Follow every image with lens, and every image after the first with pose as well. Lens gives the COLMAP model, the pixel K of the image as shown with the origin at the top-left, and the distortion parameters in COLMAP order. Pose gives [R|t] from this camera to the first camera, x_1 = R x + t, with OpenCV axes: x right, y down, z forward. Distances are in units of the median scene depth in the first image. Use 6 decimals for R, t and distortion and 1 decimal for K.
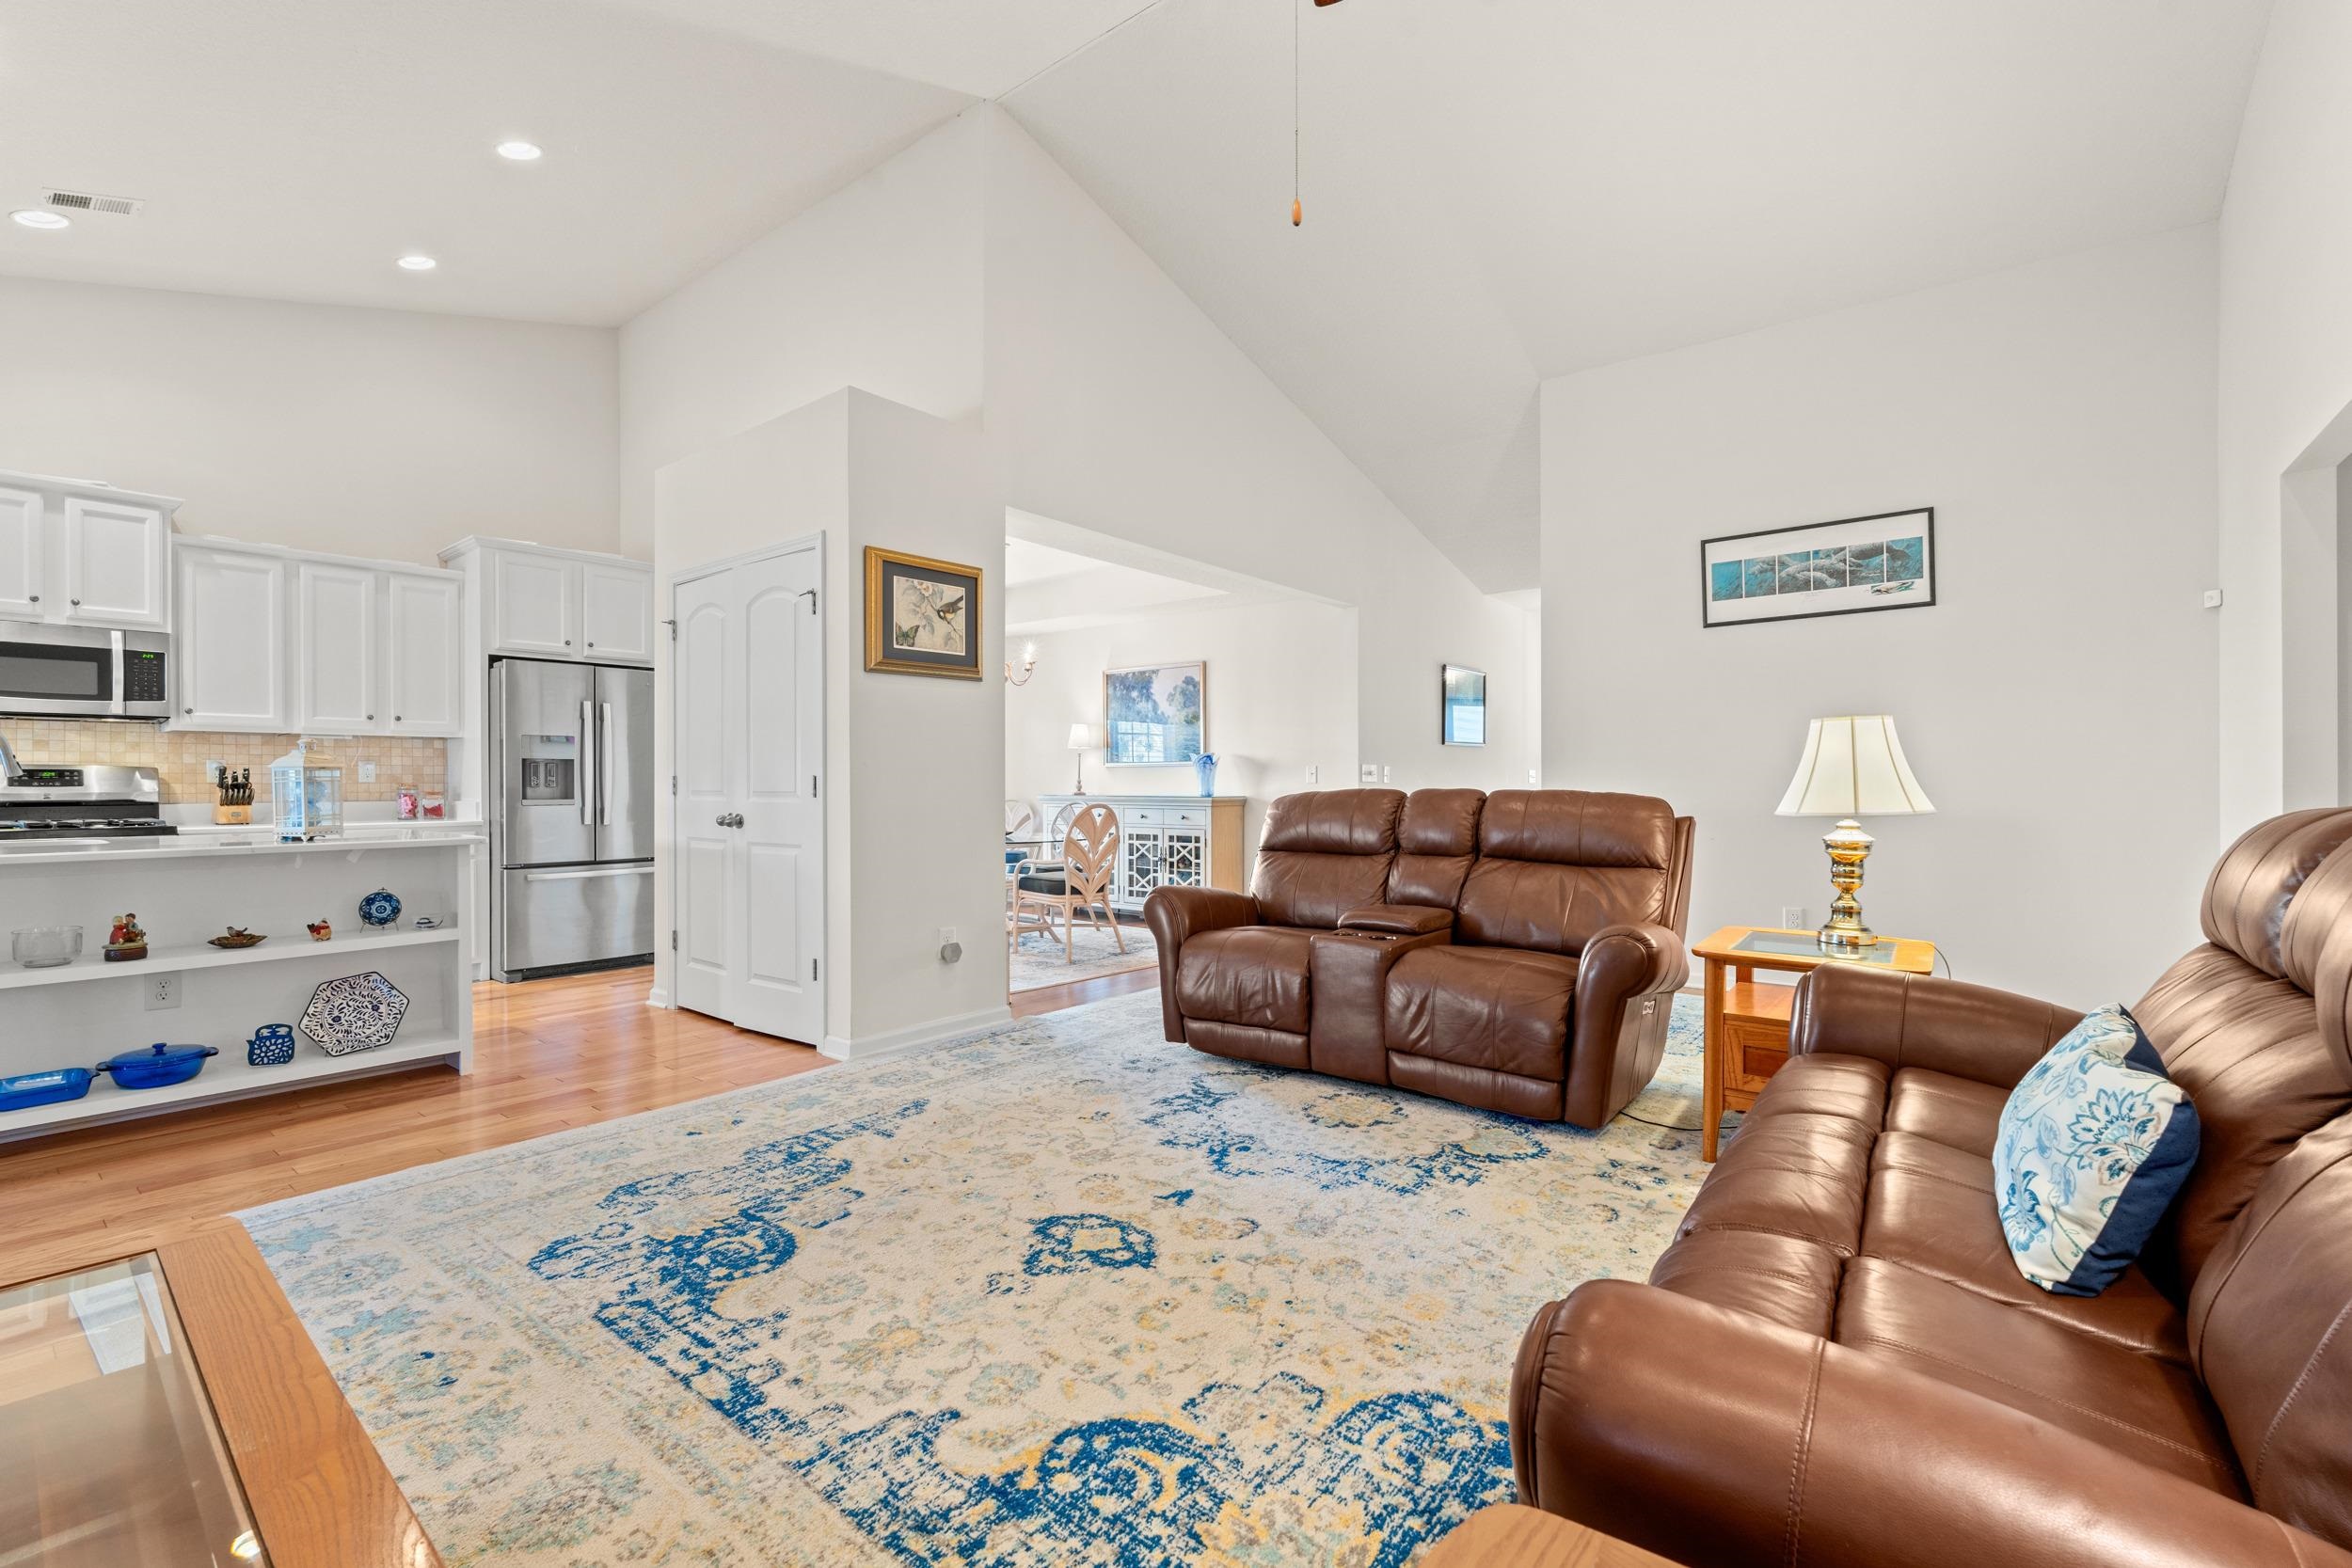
lens RADIAL K [[1028.7, 0, 1176.8], [0, 1028.7, 783.8], [0, 0, 1]] dist [-0.006846, 0.000400]
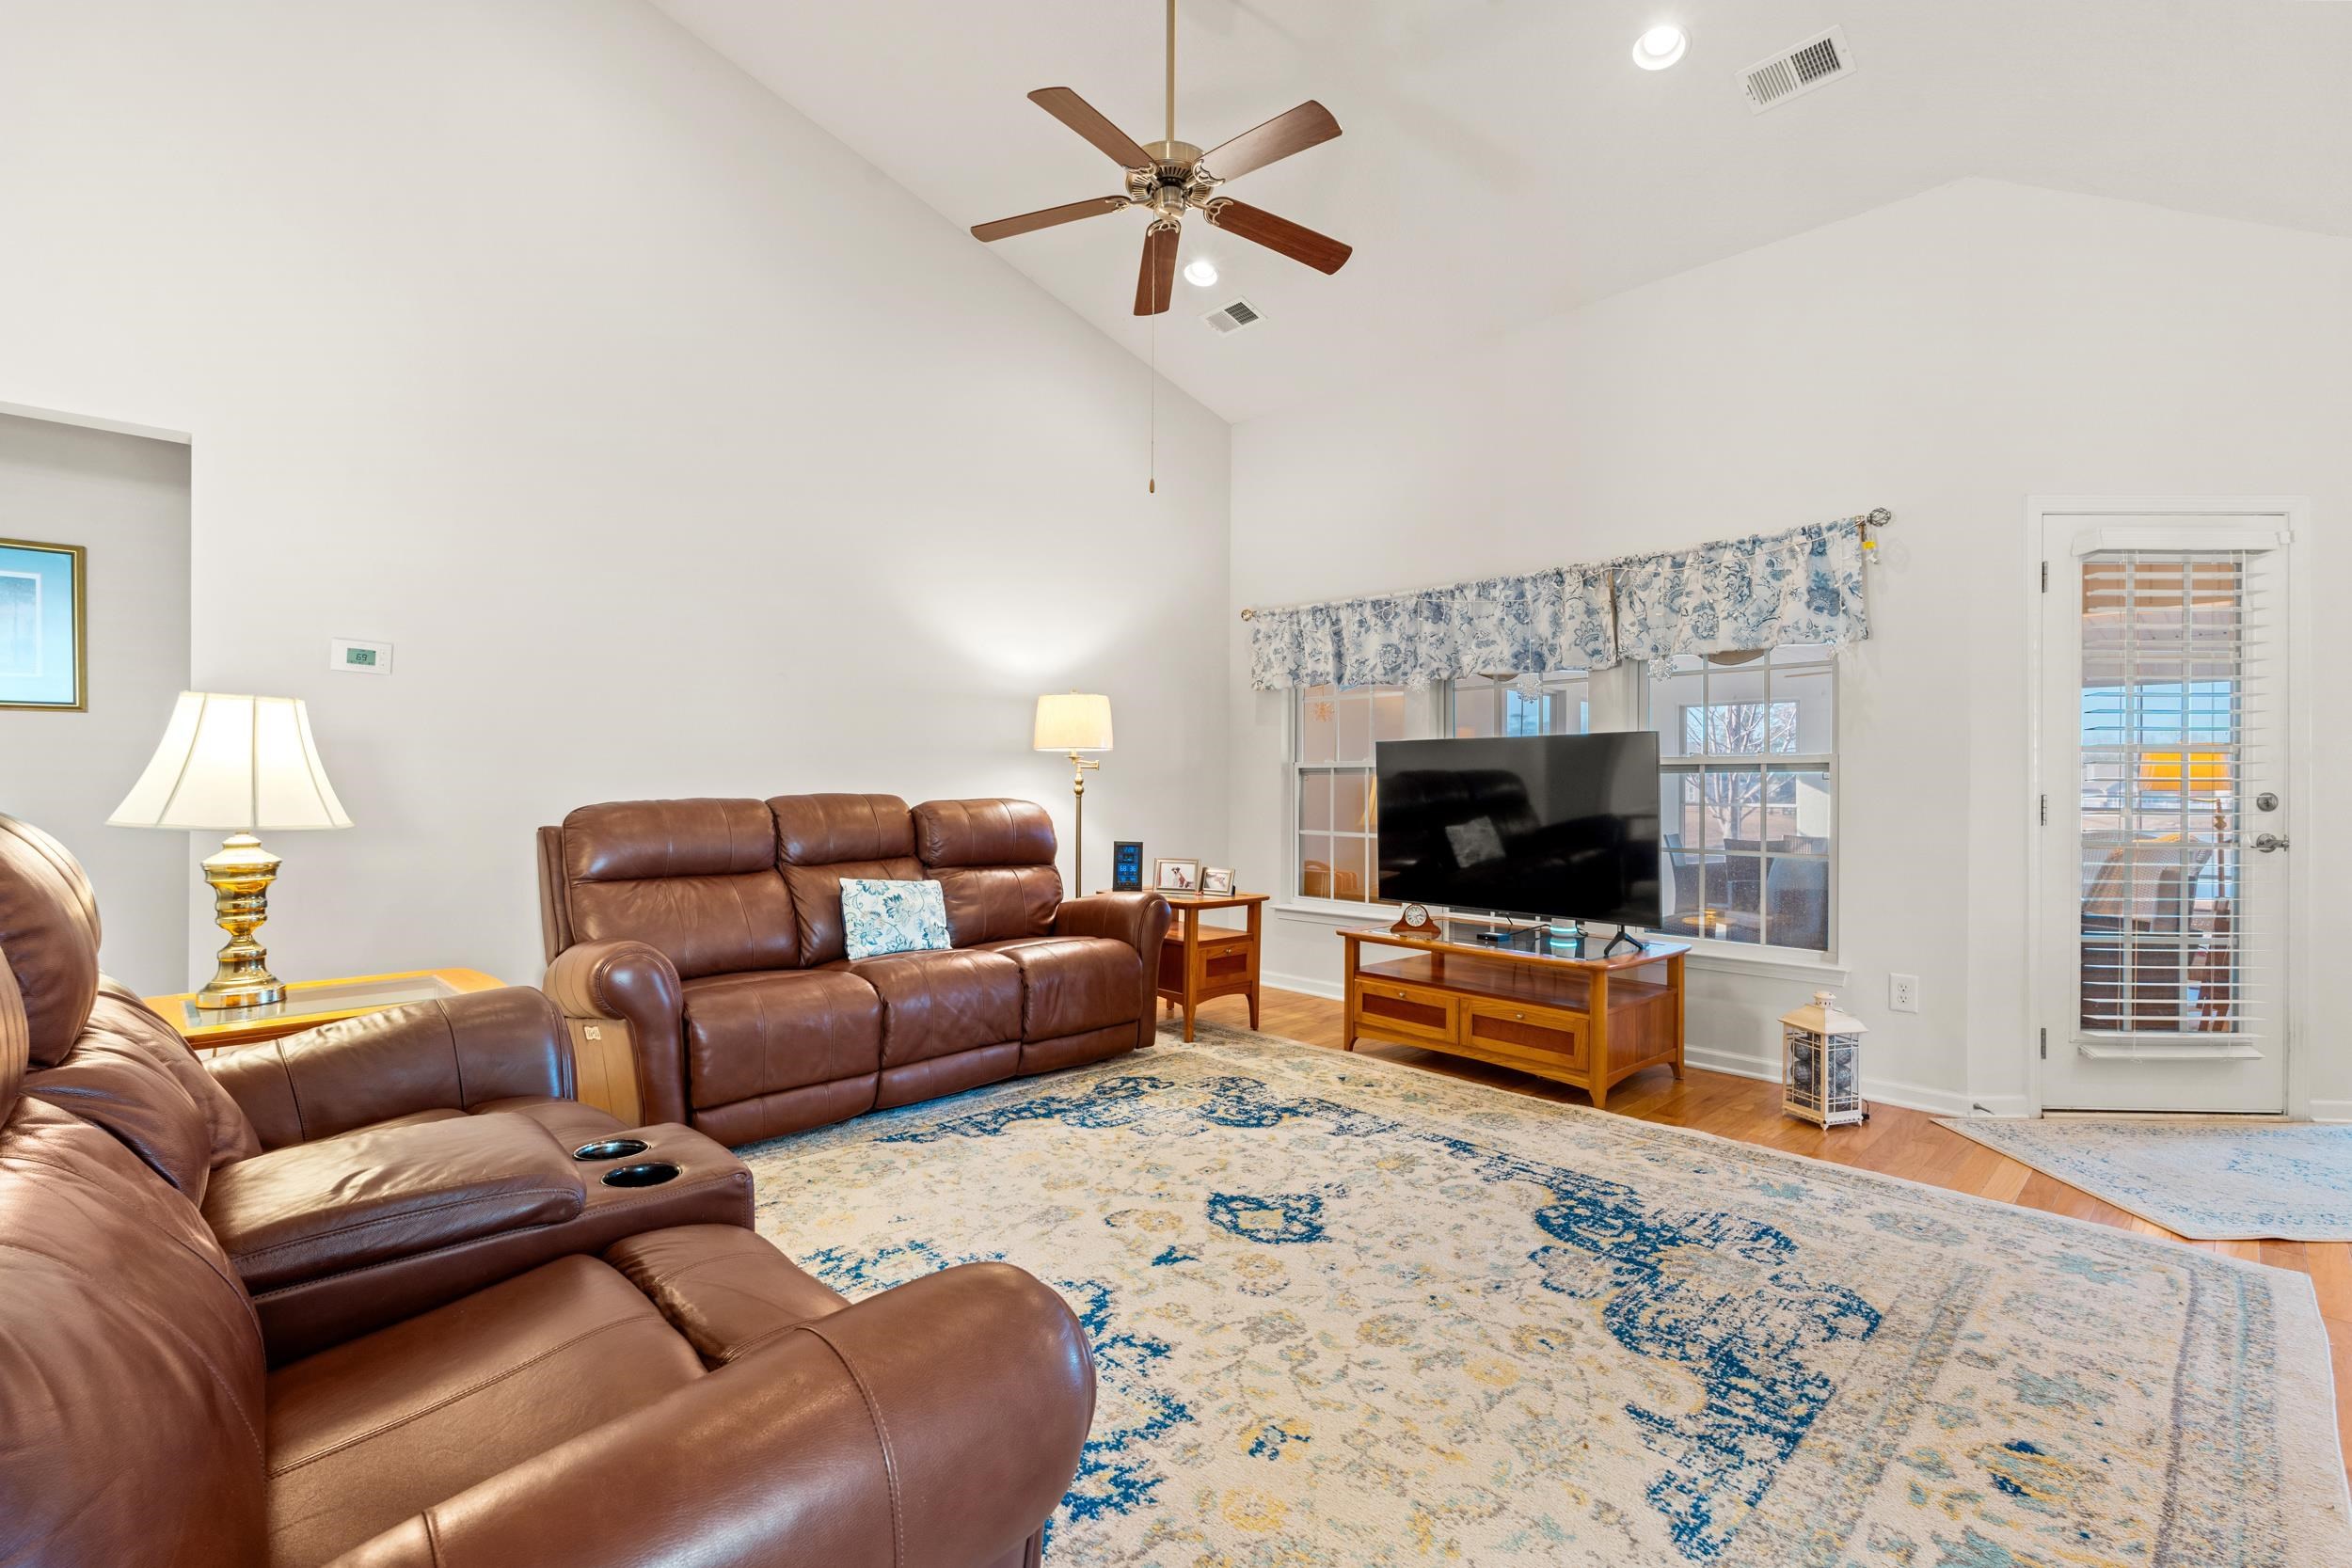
lens RADIAL K [[1028.7, 0, 1169.8], [0, 1028.7, 791.3], [0, 0, 1]] dist [-0.006846, 0.000400]
pose [[-0.990221, -0.006724, 0.139344, -0.122472], [-0.006538, 0.999977, 0.001793, -0.002119], [-0.139353, 0.000865, -0.990242, 1.948467]]
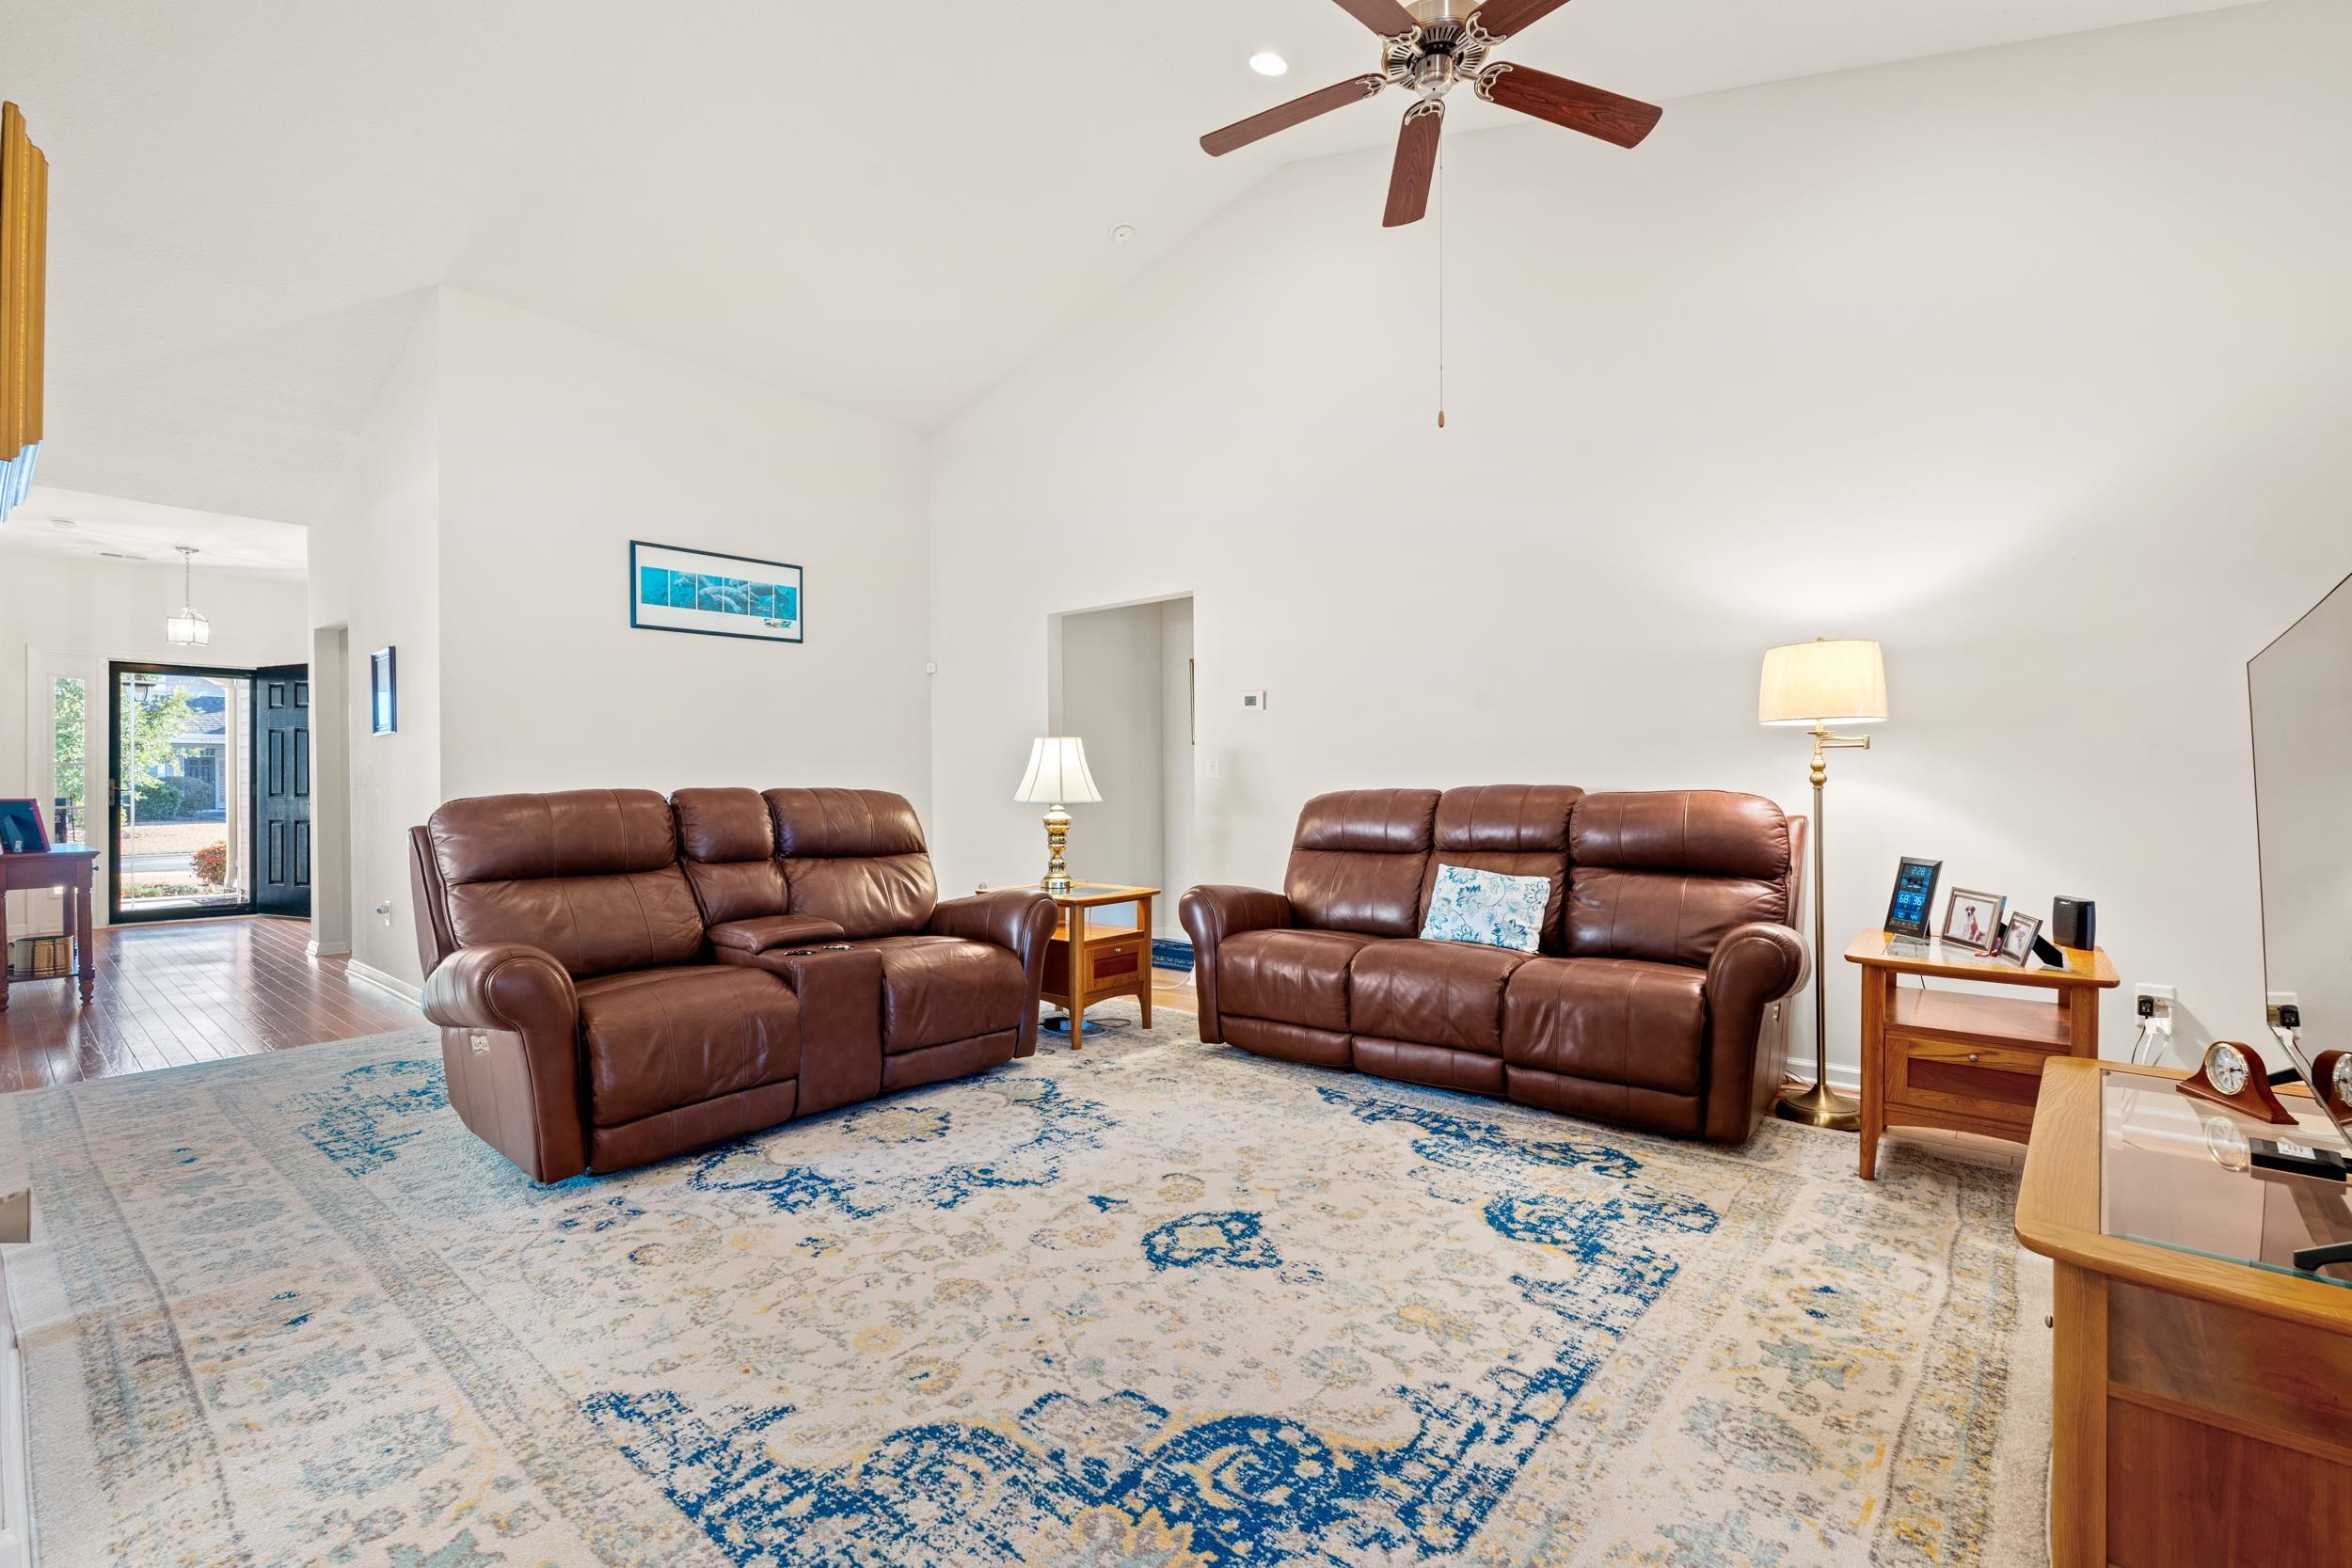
lens RADIAL K [[1028.7, 0, 1178.6], [0, 1028.7, 784.7], [0, 0, 1]] dist [-0.006846, 0.000400]
pose [[0.025746, -0.003054, 0.999664, -1.012093], [0.003243, 0.999990, 0.002972, 0.000940], [-0.999663, 0.003165, 0.025756, 0.937232]]
